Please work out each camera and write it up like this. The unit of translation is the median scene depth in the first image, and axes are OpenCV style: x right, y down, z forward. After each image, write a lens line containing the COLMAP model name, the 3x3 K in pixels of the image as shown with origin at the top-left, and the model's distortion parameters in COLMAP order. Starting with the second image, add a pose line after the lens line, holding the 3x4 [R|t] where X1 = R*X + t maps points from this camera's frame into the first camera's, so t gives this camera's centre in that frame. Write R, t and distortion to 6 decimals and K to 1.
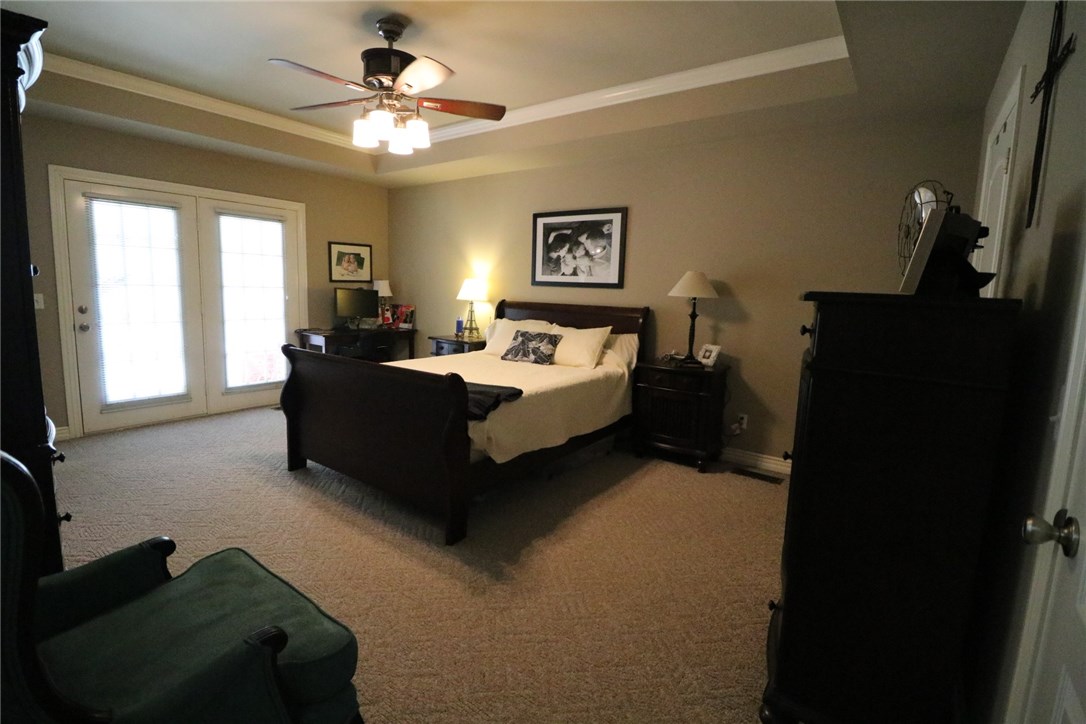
lens RADIAL K [[501.6, 0, 543.7], [0, 501.6, 349.9], [0, 0, 1]] dist [0.000529, -0.013752]
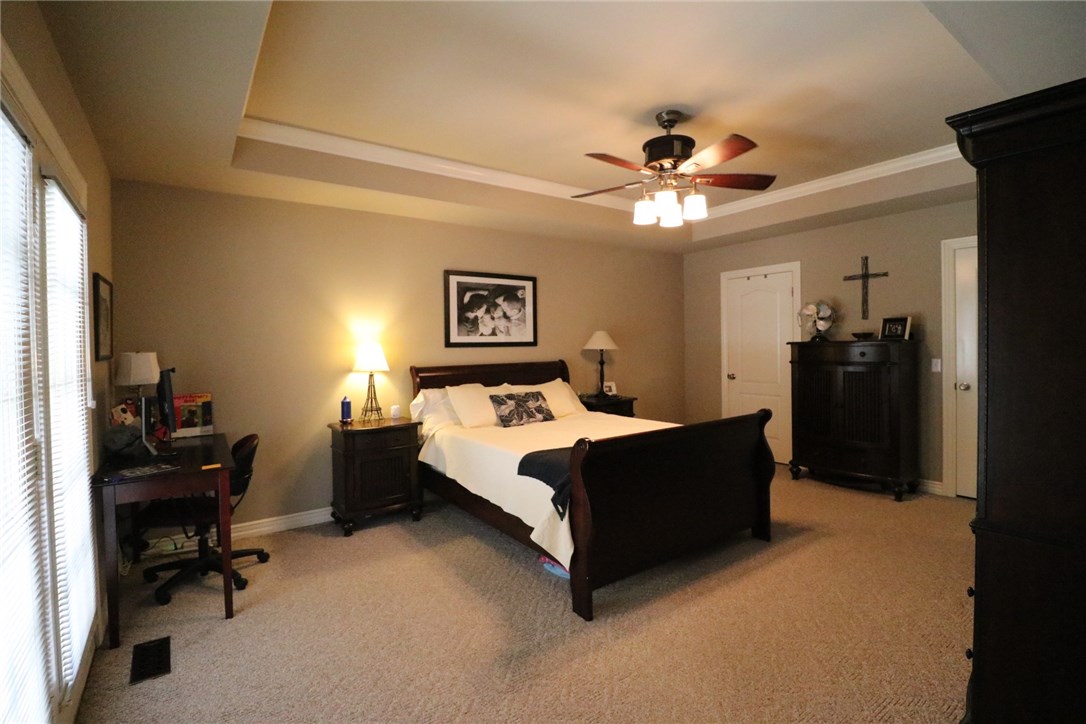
lens RADIAL K [[499.8, 0, 542.8], [0, 499.8, 347.6], [0, 0, 1]] dist [0.000202, -0.000006]
pose [[0.310615, -0.046402, 0.949403, -0.912396], [0.143589, 0.989636, 0.001391, -0.115496], [-0.939628, 0.135892, 0.314059, 0.612629]]
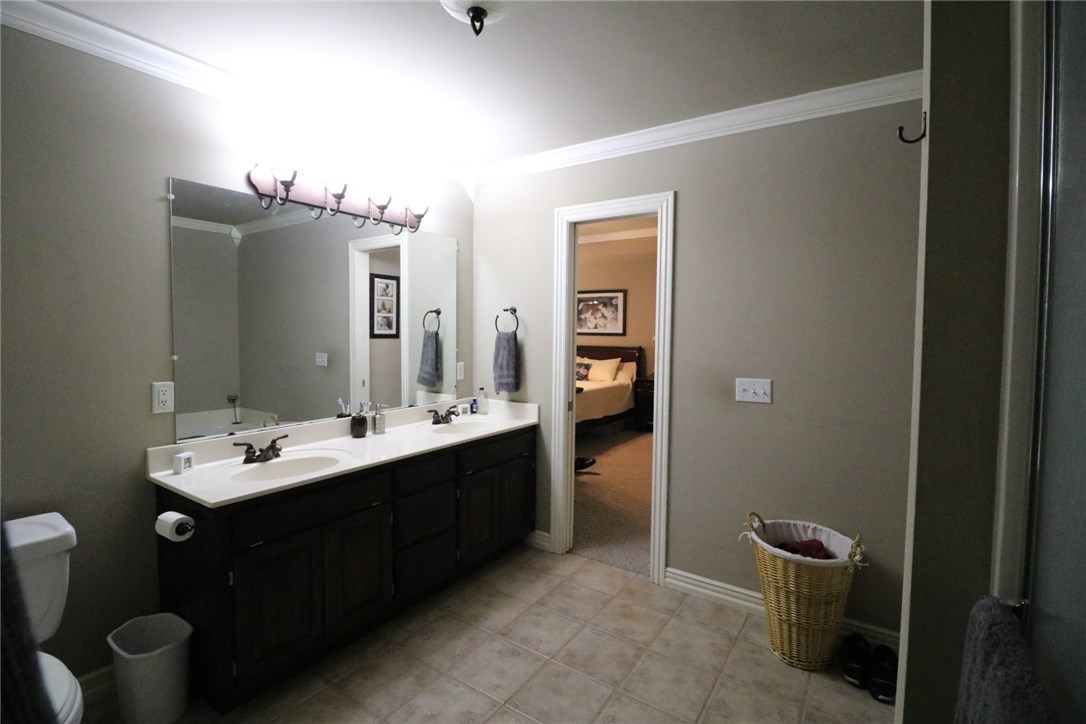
lens RADIAL K [[501.6, 0, 543.7], [0, 501.6, 349.9], [0, 0, 1]] dist [0.000529, -0.013752]
pose [[0.999324, -0.024028, 0.027838, -0.166076], [0.026251, 0.996249, -0.082459, 0.057159], [-0.025752, 0.083134, 0.996206, -0.676975]]
